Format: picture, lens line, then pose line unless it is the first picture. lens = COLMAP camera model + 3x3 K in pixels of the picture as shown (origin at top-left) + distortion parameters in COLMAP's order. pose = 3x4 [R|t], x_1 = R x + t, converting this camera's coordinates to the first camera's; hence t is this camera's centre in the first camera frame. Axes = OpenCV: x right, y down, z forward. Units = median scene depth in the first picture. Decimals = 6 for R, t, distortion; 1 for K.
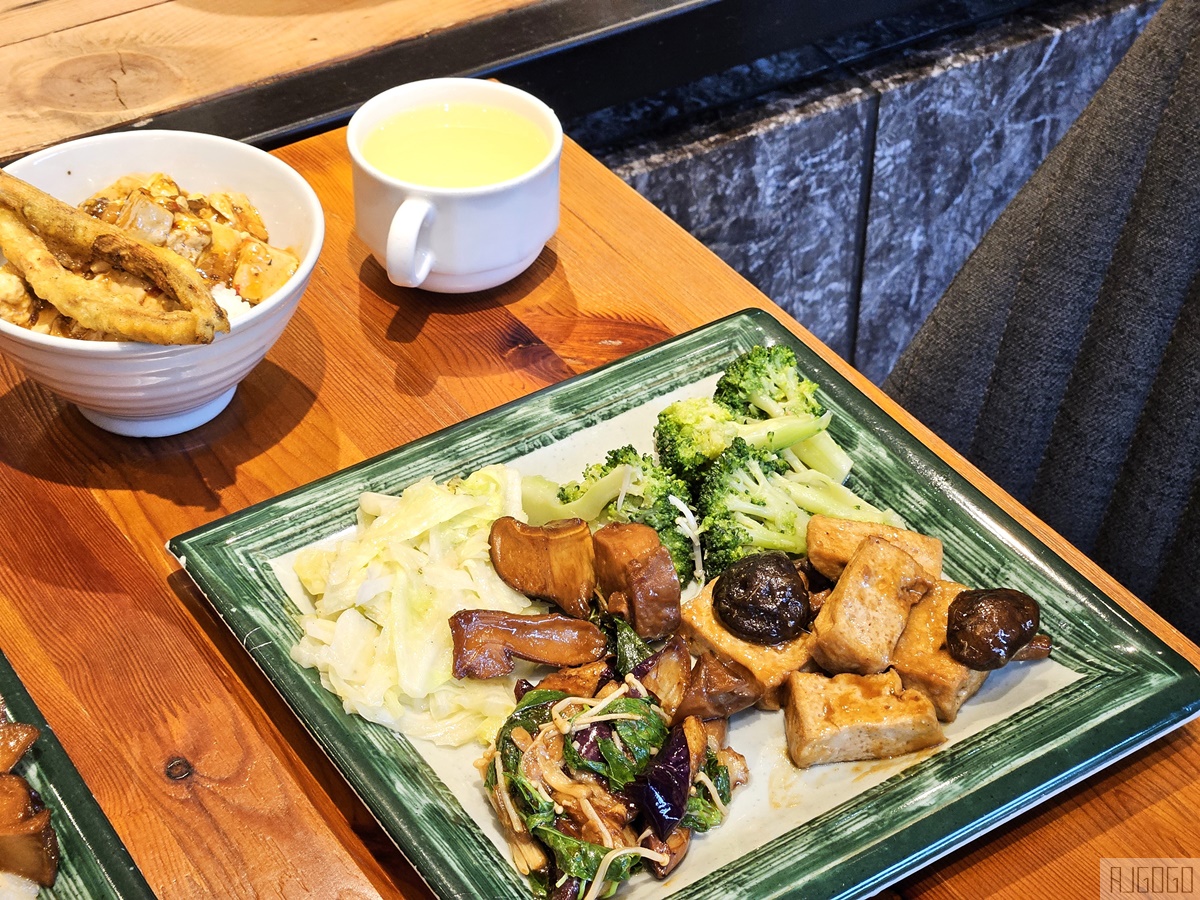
lens RADIAL K [[2350.4, 0, 555.8], [0, 2350.4, 448.4], [0, 0, 1]] dist [-0.208327, 2.360011]
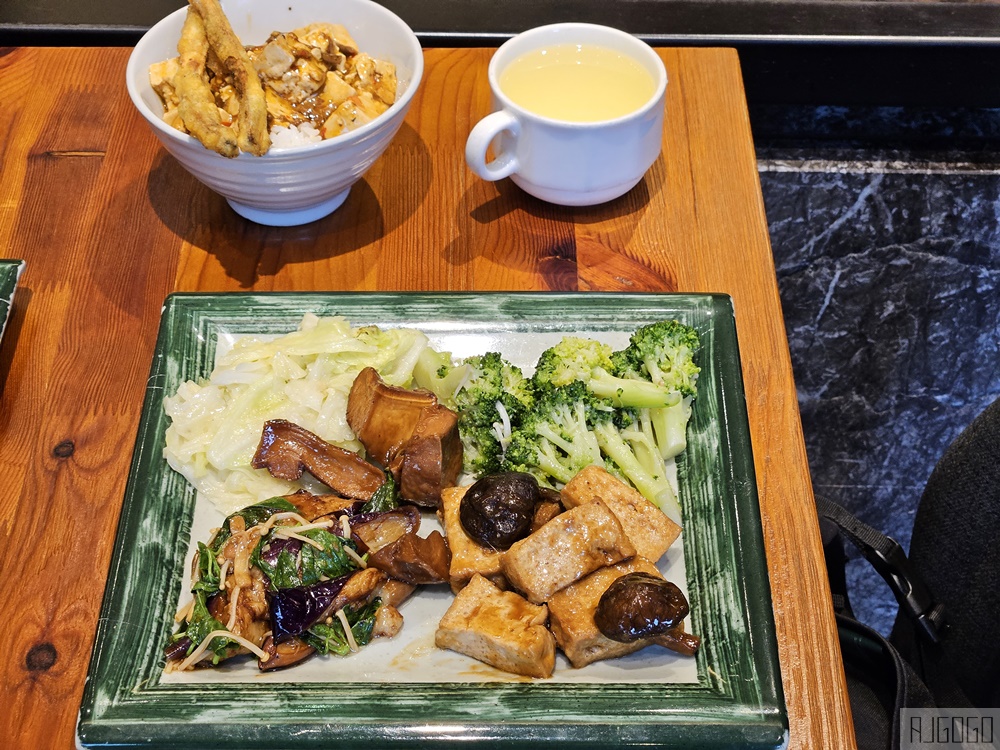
lens RADIAL K [[1958.7, 0, 463.2], [0, 1958.7, 373.7], [0, 0, 1]] dist [-0.208327, 2.360011]
pose [[0.831790, 0.367135, -0.416339, 0.414125], [-0.347068, 0.929324, 0.126098, -0.105772], [0.433209, 0.039610, 0.900423, 0.092007]]
